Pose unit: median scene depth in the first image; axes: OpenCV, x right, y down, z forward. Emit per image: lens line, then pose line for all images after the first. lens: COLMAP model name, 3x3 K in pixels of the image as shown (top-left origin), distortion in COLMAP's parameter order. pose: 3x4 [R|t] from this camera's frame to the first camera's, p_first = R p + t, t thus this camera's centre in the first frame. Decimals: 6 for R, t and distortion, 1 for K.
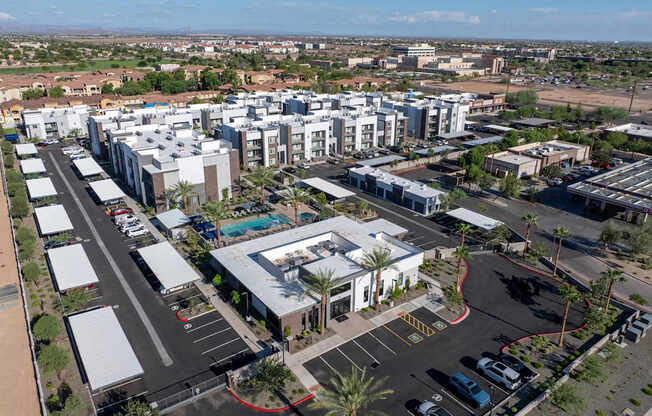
lens RADIAL K [[459.2, 0, 328.8], [0, 459.2, 206.9], [0, 0, 1]] dist [-0.003890, 0.000152]
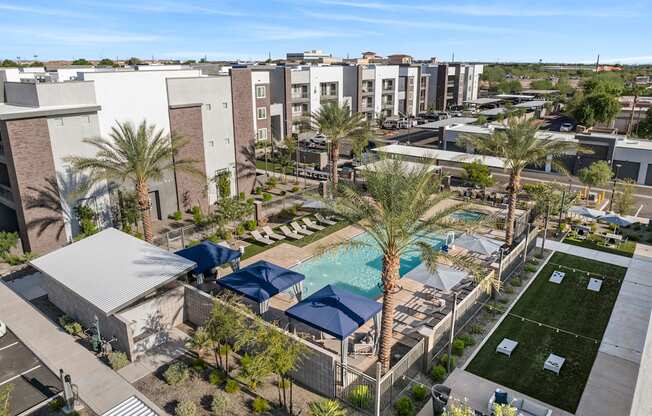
lens RADIAL K [[459.2, 0, 322.9], [0, 459.2, 205.2], [0, 0, 1]] dist [-0.003890, 0.000152]
pose [[0.966638, -0.085212, 0.241559, -0.237705], [0.097984, 0.994329, -0.041343, 0.012263], [-0.236666, 0.063632, 0.969505, 0.604879]]
